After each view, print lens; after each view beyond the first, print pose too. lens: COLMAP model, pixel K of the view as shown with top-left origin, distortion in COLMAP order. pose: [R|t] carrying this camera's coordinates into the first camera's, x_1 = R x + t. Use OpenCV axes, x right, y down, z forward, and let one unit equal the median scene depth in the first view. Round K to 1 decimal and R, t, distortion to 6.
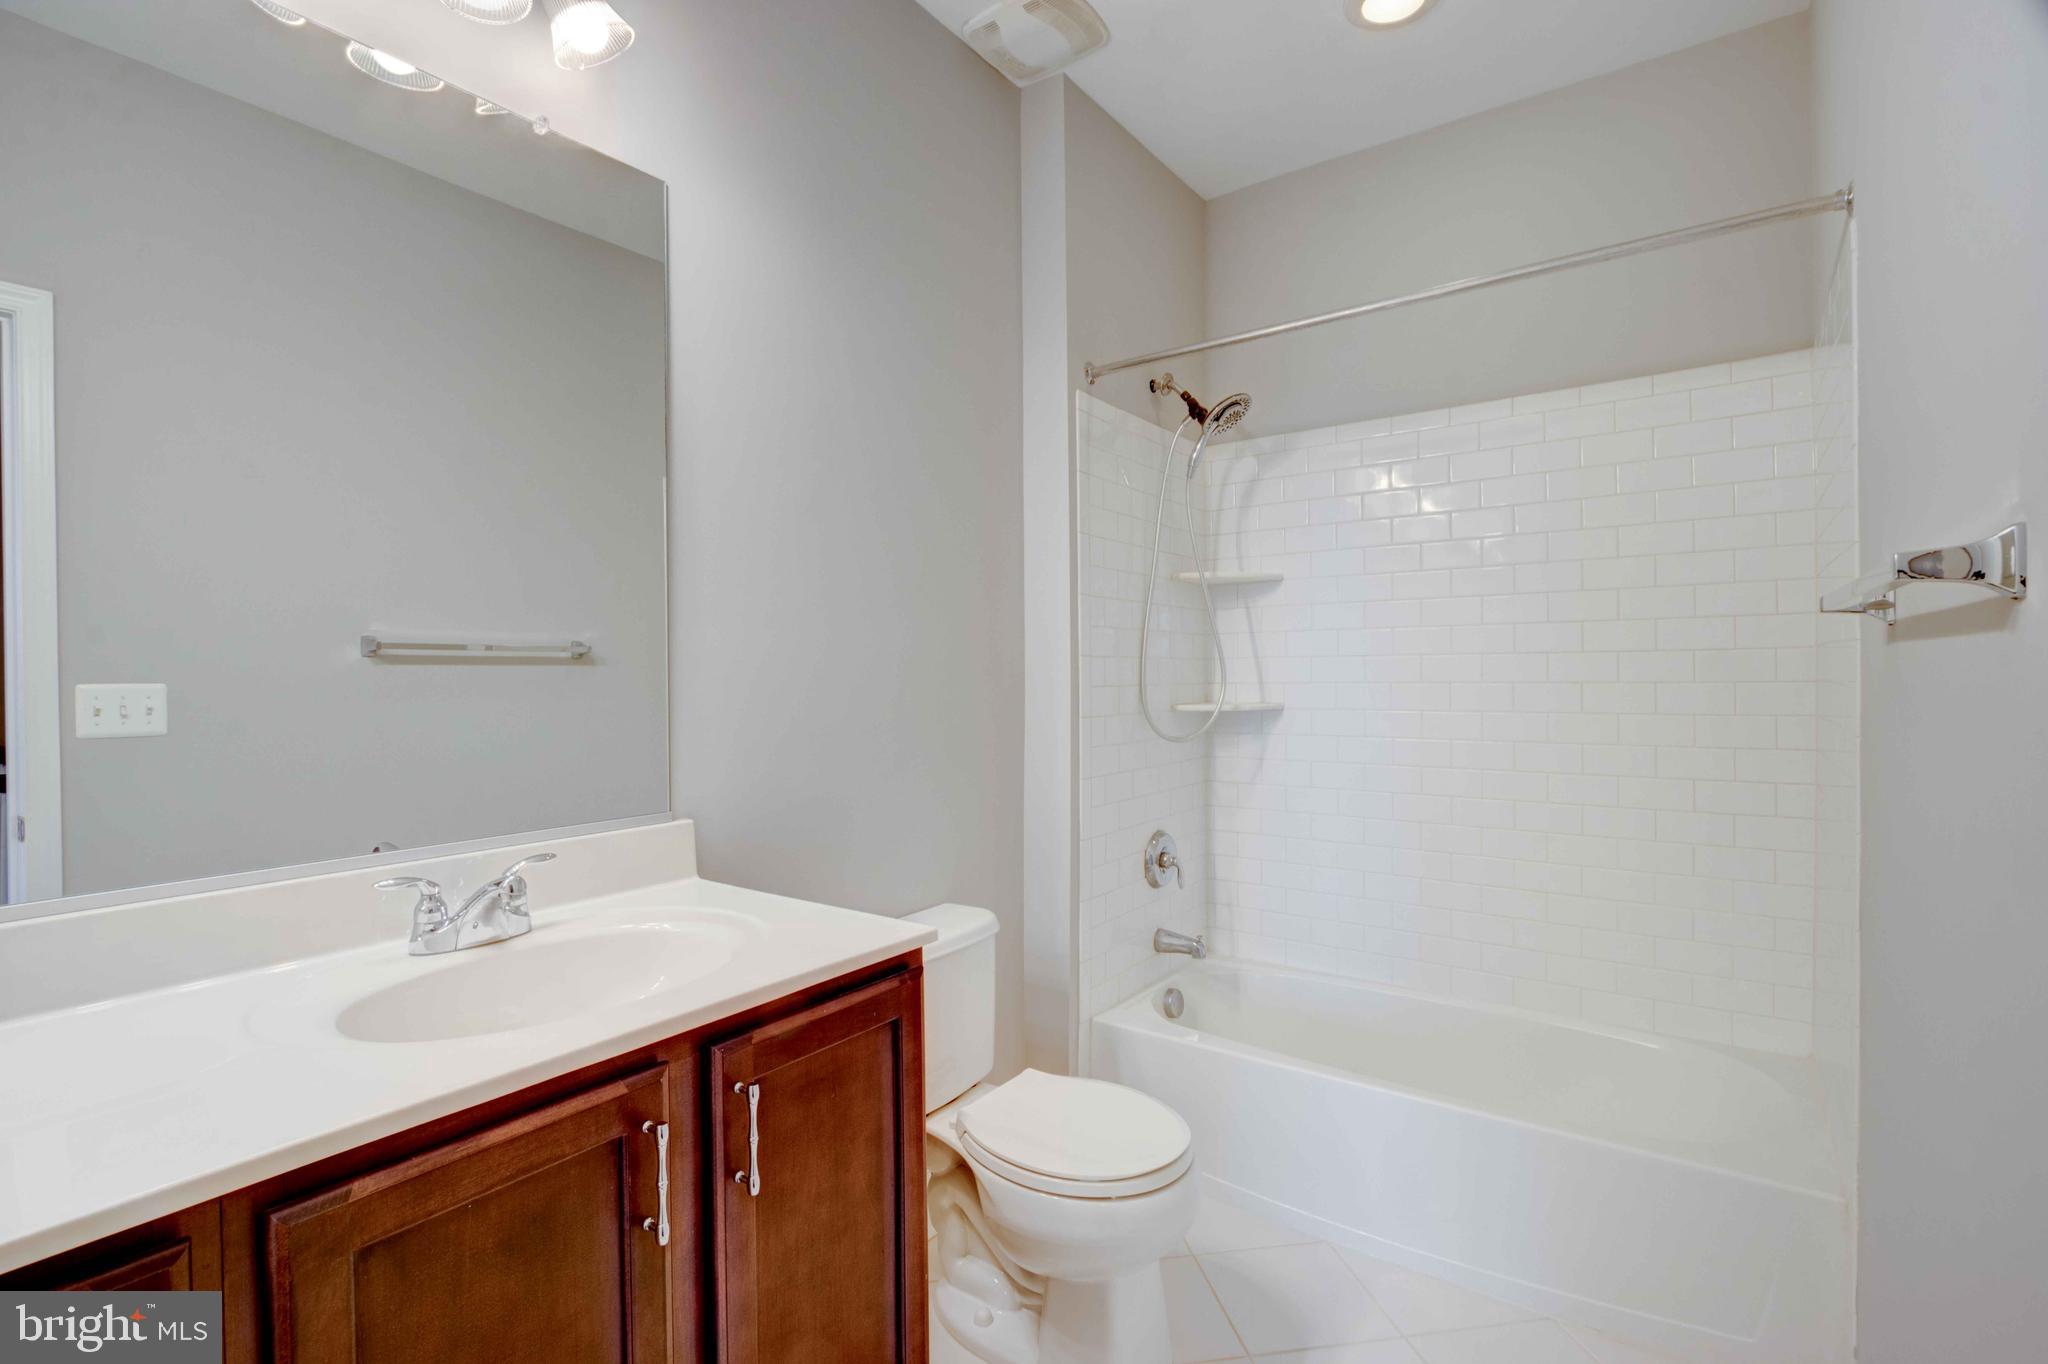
lens RADIAL K [[942.6, 0, 1007.1], [0, 942.6, 675.2], [0, 0, 1]] dist [-0.014170, 0.001239]
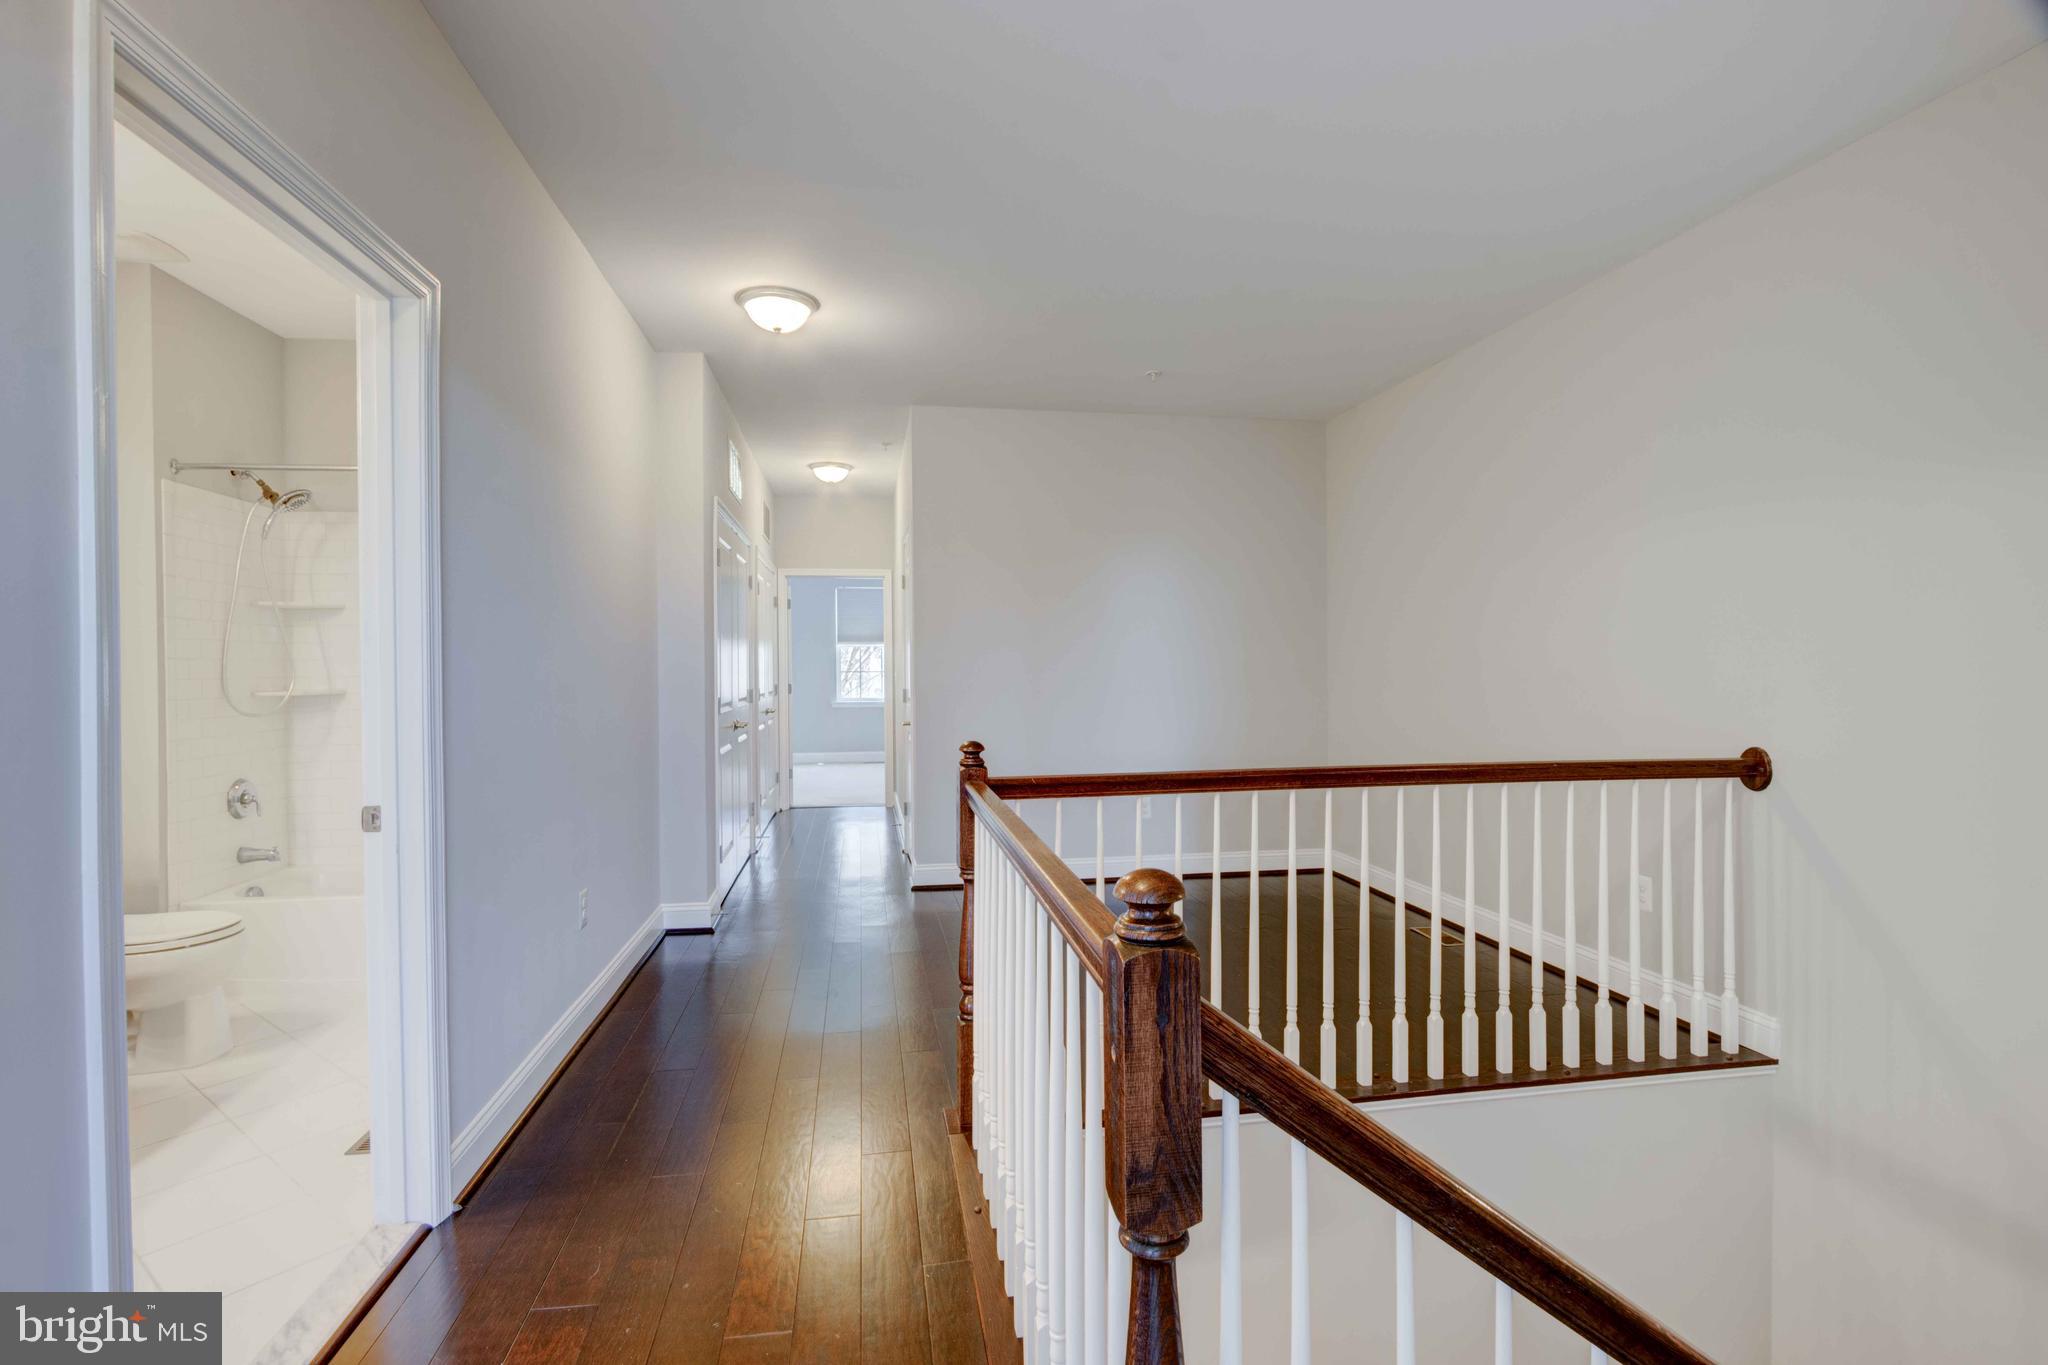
lens RADIAL K [[942.6, 0, 1007.1], [0, 942.6, 675.7], [0, 0, 1]] dist [-0.014170, 0.001239]
pose [[0.697398, -0.006186, 0.716657, -0.045277], [0.003919, 0.999981, 0.004818, 0.003803], [-0.716673, -0.000551, 0.697409, -0.853444]]
